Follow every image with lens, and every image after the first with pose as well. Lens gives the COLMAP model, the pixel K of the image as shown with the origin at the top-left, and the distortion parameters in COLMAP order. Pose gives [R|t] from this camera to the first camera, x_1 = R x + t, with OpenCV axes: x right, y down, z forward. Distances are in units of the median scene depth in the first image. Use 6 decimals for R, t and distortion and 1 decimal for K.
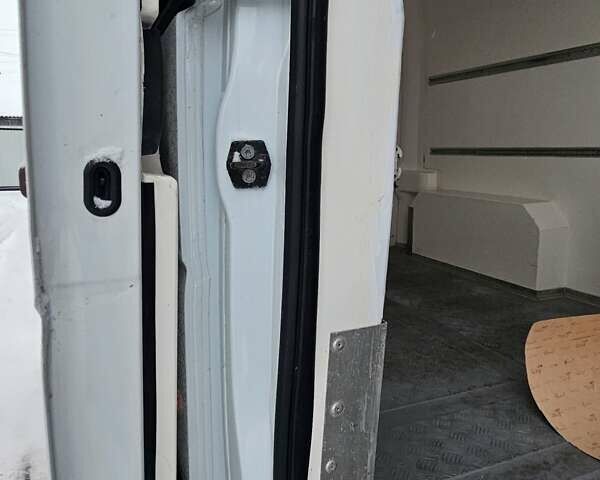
lens RADIAL K [[492.5, 0, 300.0], [0, 492.5, 240.0], [0, 0, 1]] dist [0.002201, -0.000375]
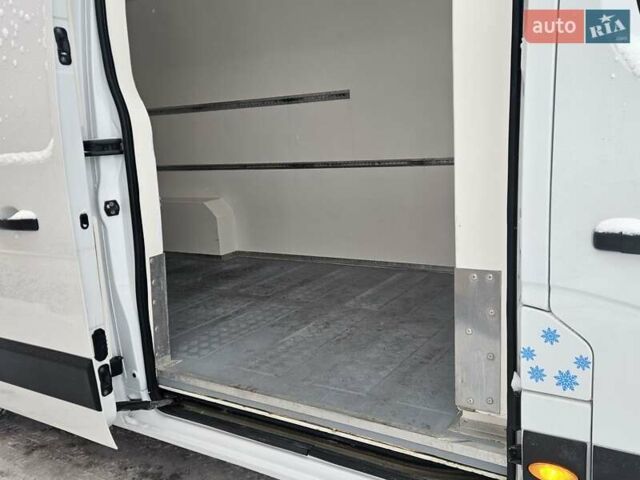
lens RADIAL K [[561.5, 0, 320.0], [0, 561.5, 240.0], [0, 0, 1]] dist [0.066837, 0.001714]
pose [[0.809781, -0.156995, 0.565338, -1.024457], [0.159470, 0.986157, 0.045435, 0.082450], [-0.564645, 0.053362, 0.823607, -2.478527]]
